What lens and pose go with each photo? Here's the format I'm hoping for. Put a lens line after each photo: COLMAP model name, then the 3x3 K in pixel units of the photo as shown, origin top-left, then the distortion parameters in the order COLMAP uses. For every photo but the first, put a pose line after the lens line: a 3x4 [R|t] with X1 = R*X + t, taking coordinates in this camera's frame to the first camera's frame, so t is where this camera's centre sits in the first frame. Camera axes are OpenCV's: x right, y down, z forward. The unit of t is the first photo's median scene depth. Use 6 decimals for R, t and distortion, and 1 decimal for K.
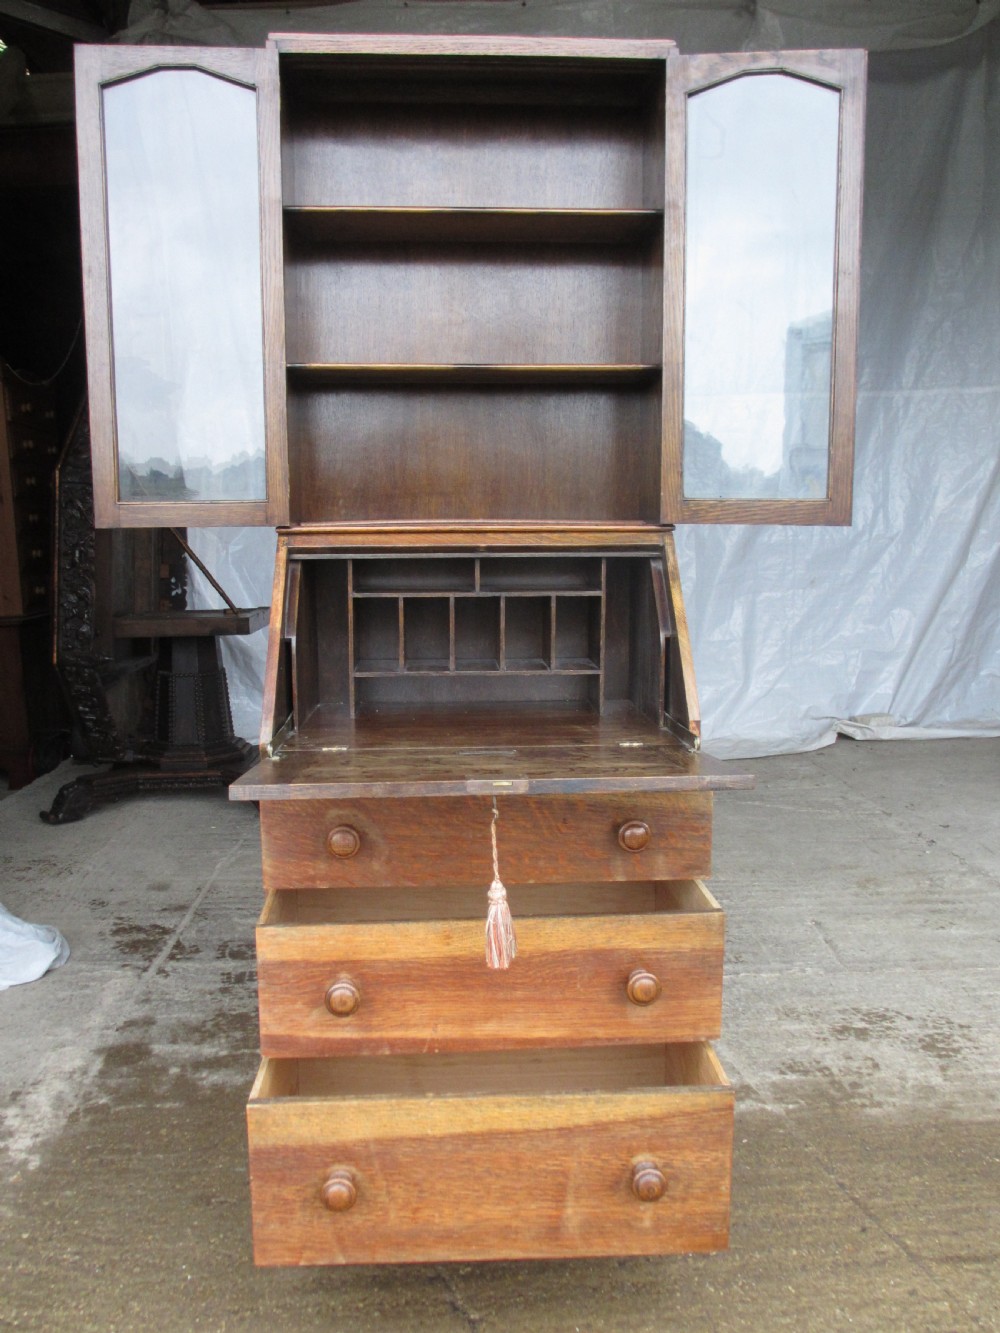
lens RADIAL K [[1111.5, 0, 500.0], [0, 1111.5, 666.2], [0, 0, 1]] dist [-0.046737, 0.014631]
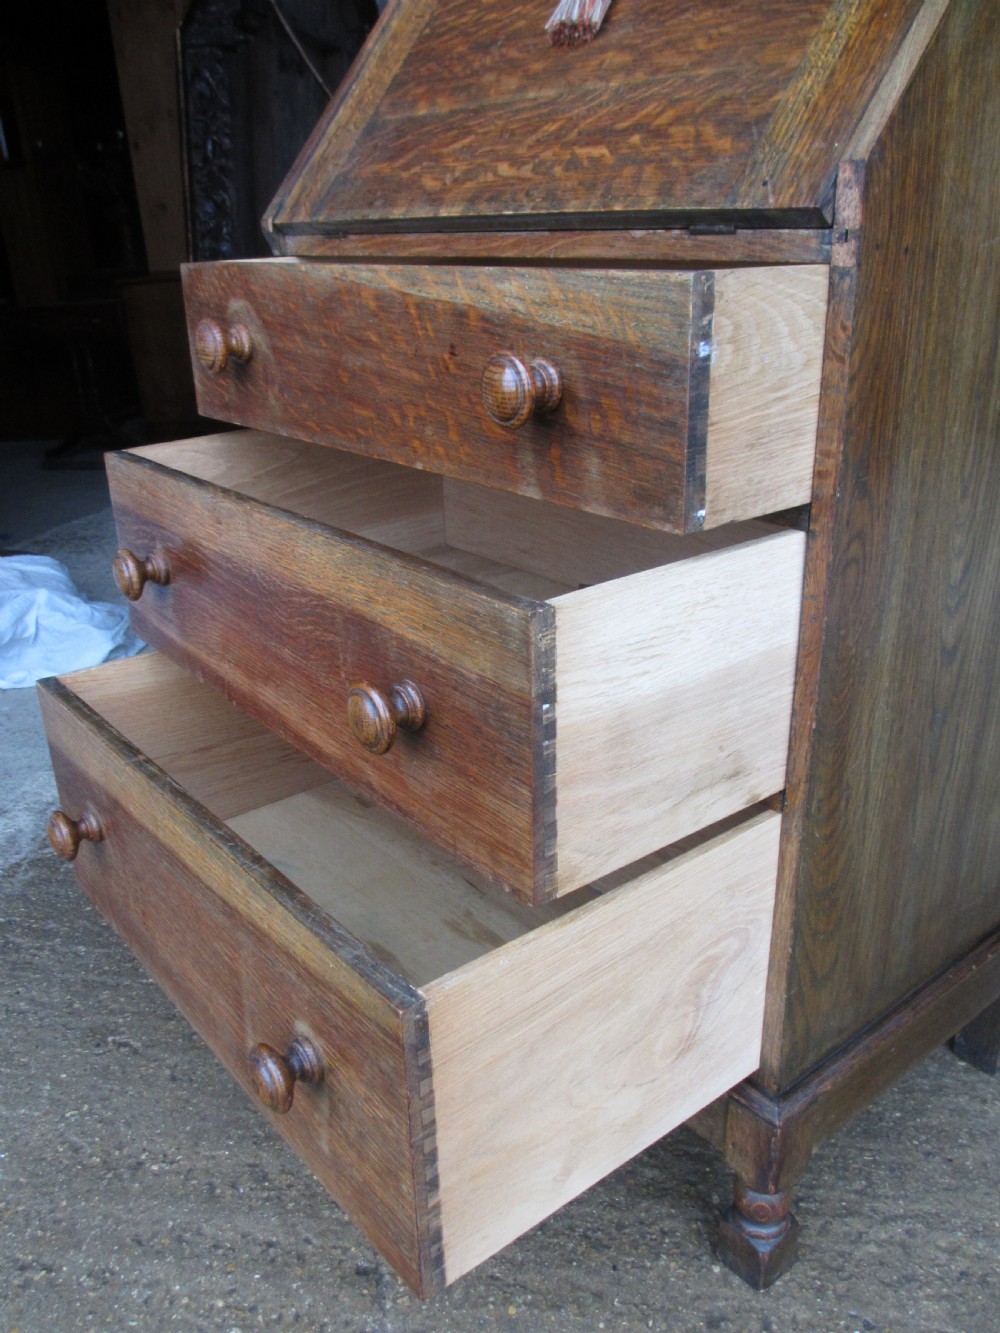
lens RADIAL K [[1111.5, 0, 501.1], [0, 1111.5, 664.2], [0, 0, 1]] dist [-0.046737, 0.014631]
pose [[0.958590, 0.086615, -0.271300, 0.073842], [-0.014950, 0.966620, 0.255778, 0.066418], [0.284398, -0.241130, 0.927887, 0.329054]]
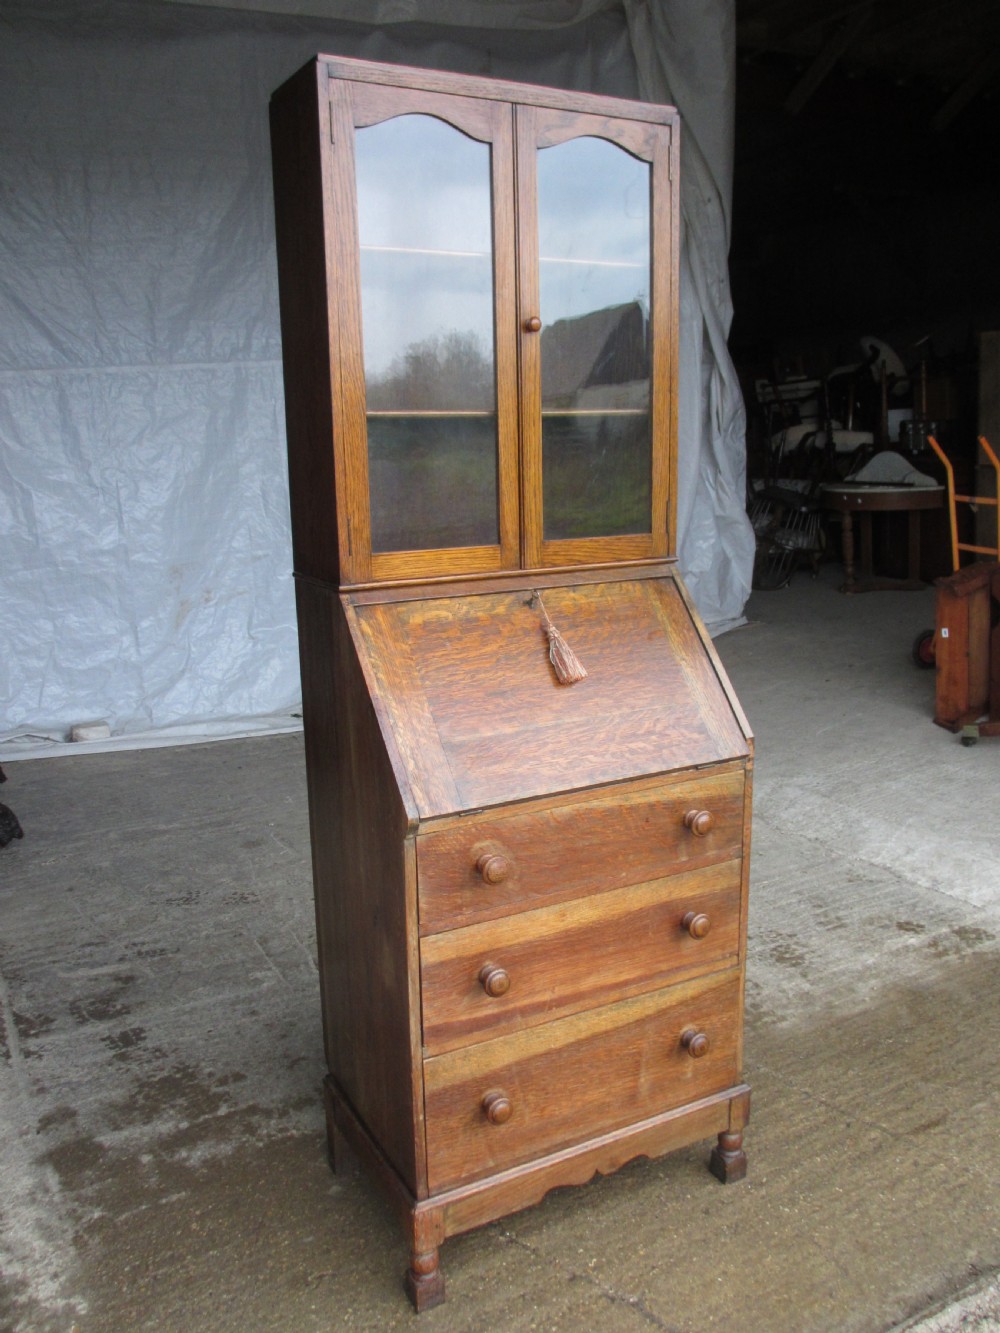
lens RADIAL K [[1111.5, 0, 493.9], [0, 1111.5, 666.0], [0, 0, 1]] dist [-0.046737, 0.014631]
pose [[0.904081, -0.105163, 0.414219, -0.291076], [0.078001, 0.993575, 0.082006, -0.075920], [-0.420182, -0.041831, 0.906475, 0.046831]]
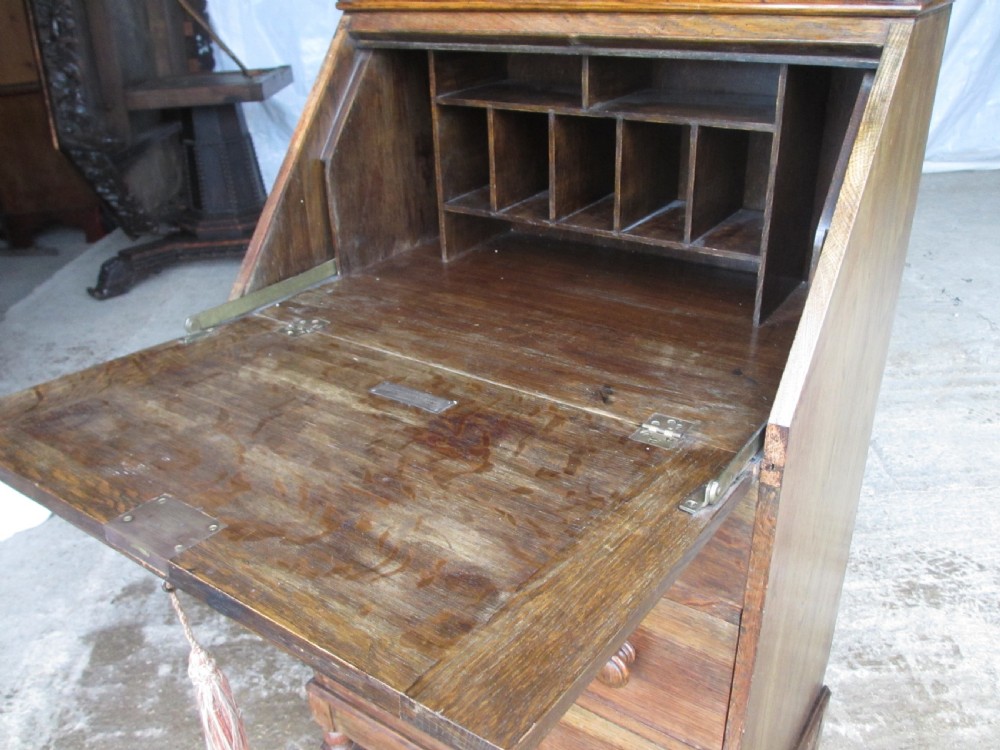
lens RADIAL K [[833.8, 0, 509.5], [0, 833.8, 374.5], [0, 0, 1]] dist [-0.046737, 0.014631]
pose [[0.999137, -0.025287, -0.032966, 0.010840], [0.034960, 0.940422, 0.338207, -0.060550], [0.022450, -0.339067, 0.940494, 0.359008]]
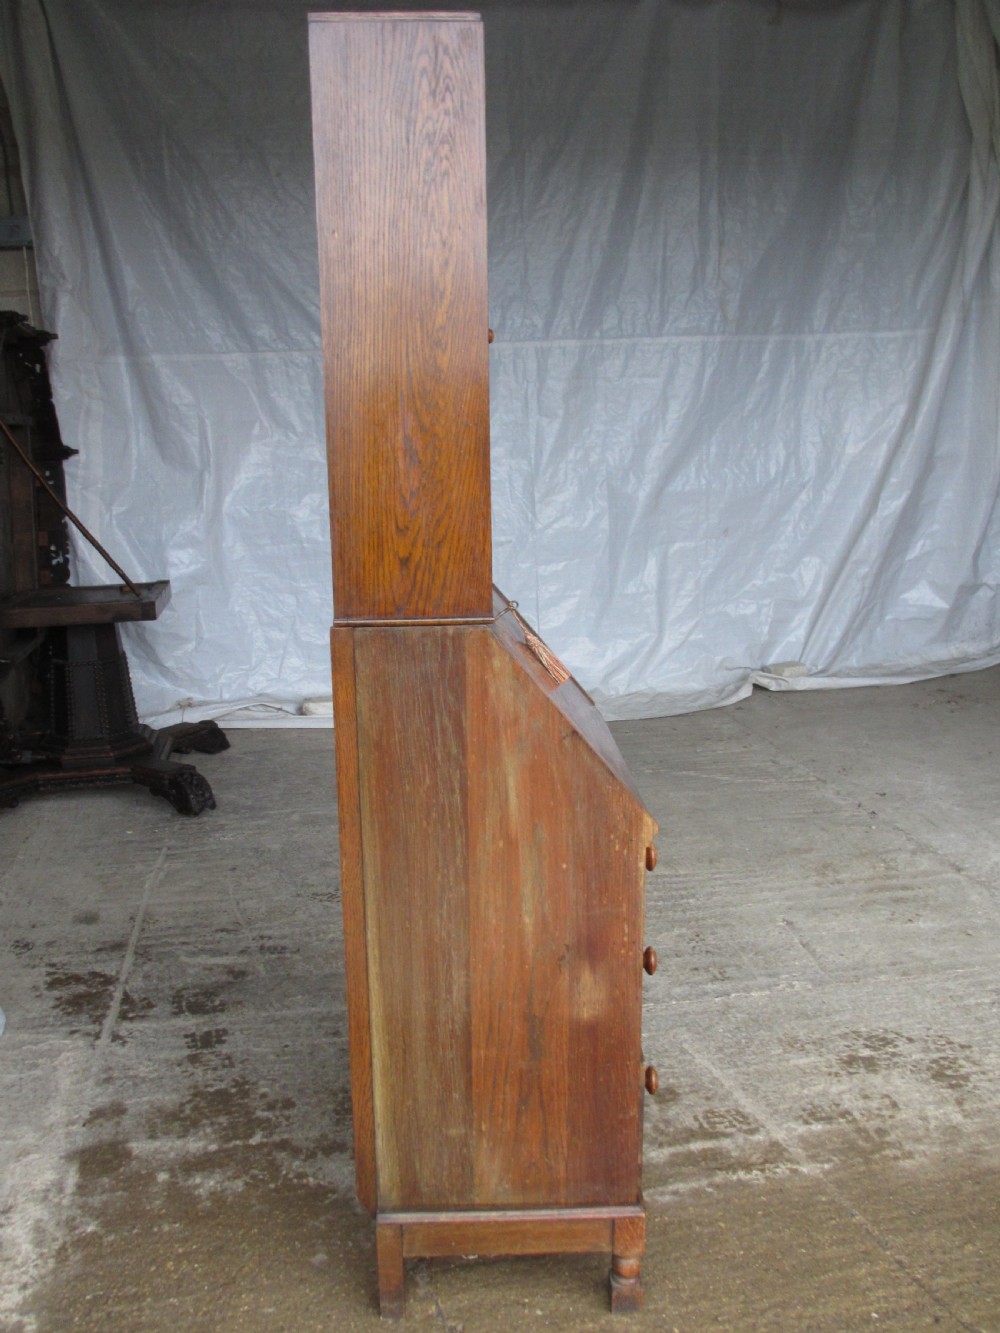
lens RADIAL K [[1111.5, 0, 497.6], [0, 1111.5, 664.7], [0, 0, 1]] dist [-0.046737, 0.014631]
pose [[0.991109, -0.034558, 0.128486, -0.097730], [0.023298, 0.995836, 0.088134, -0.098486], [-0.130997, -0.084357, 0.987787, 0.085567]]
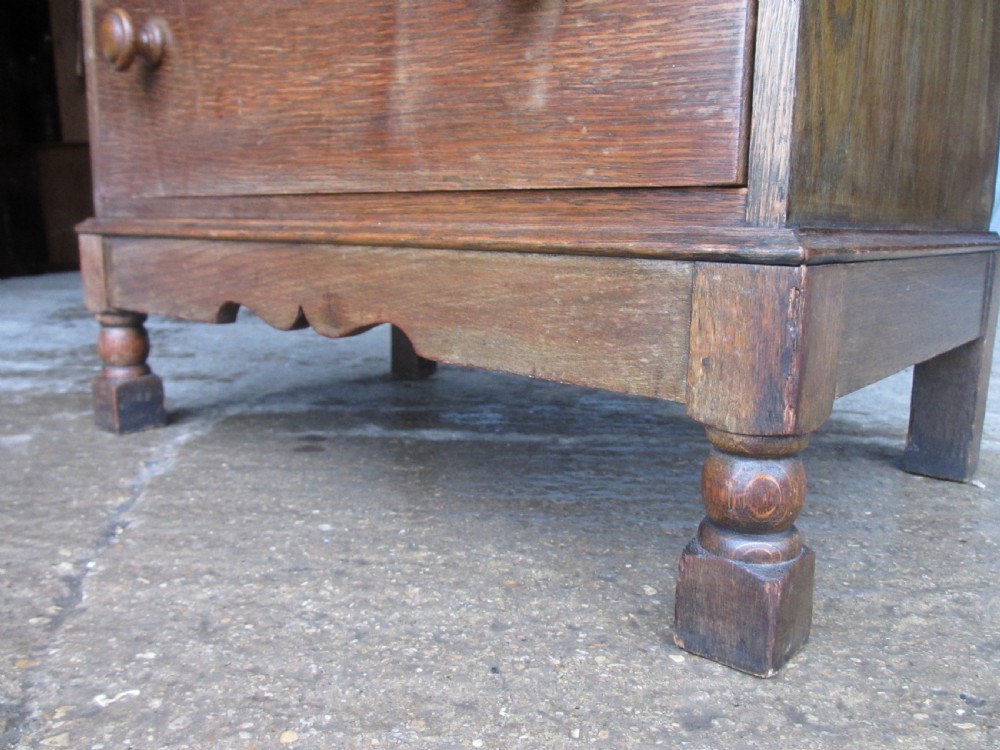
lens RADIAL K [[833.8, 0, 506.7], [0, 833.8, 368.3], [0, 0, 1]] dist [-0.046737, 0.014631]
pose [[0.993333, 0.033614, -0.110271, 0.048905], [-0.028733, 0.998548, 0.045556, 0.262056], [0.111642, -0.042084, 0.992857, 0.465157]]
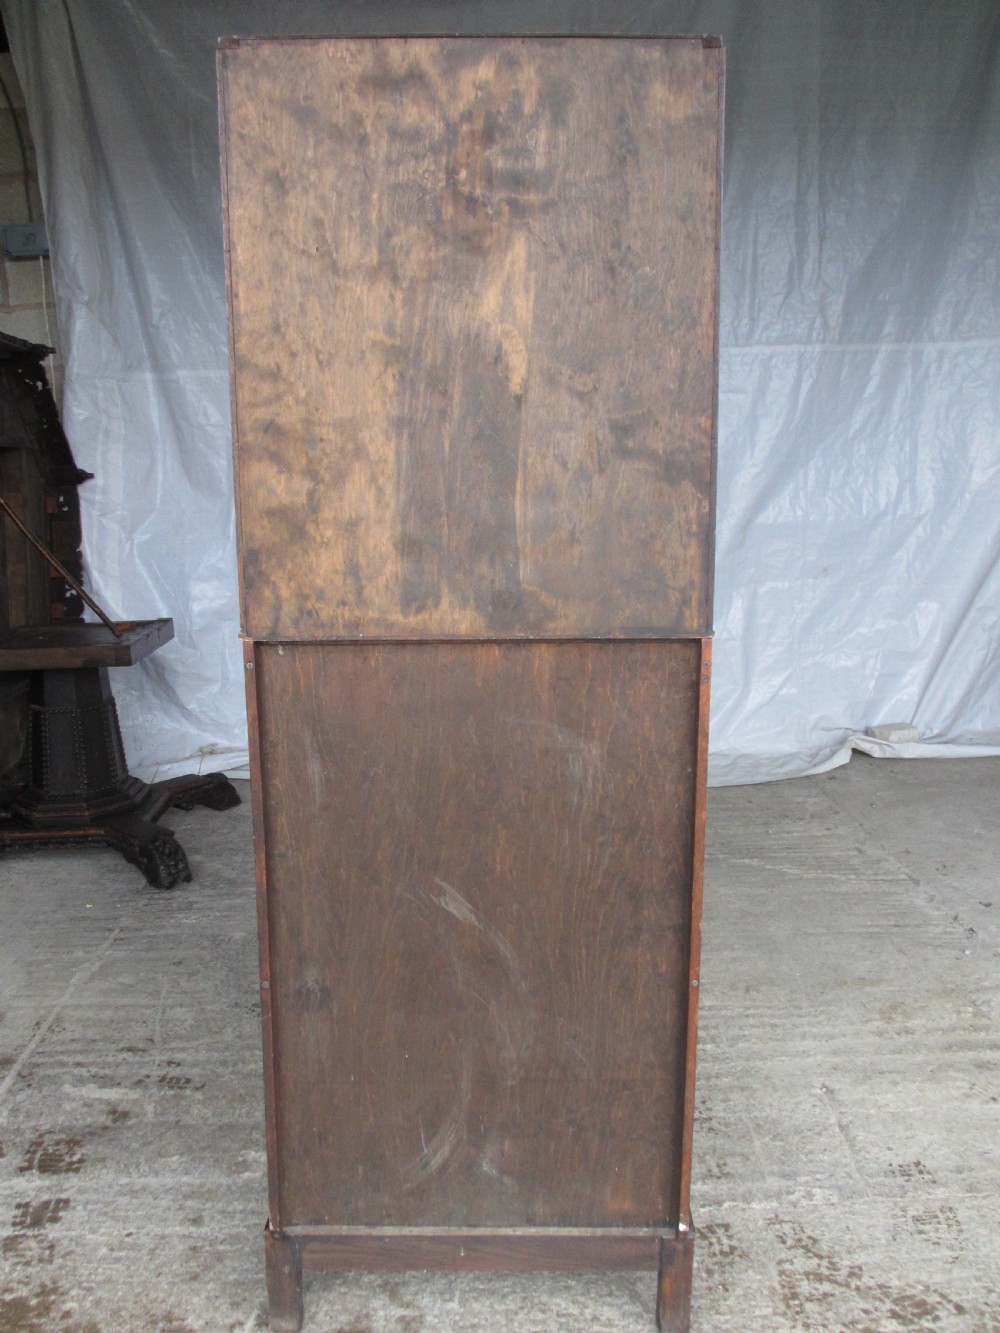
lens RADIAL K [[1111.5, 0, 502.5], [0, 1111.5, 668.5], [0, 0, 1]] dist [-0.046737, 0.014631]
pose [[0.999976, -0.005978, -0.003369, 0.073097], [0.006196, 0.997594, 0.069046, -0.121417], [0.002948, -0.069065, 0.997608, 0.288369]]
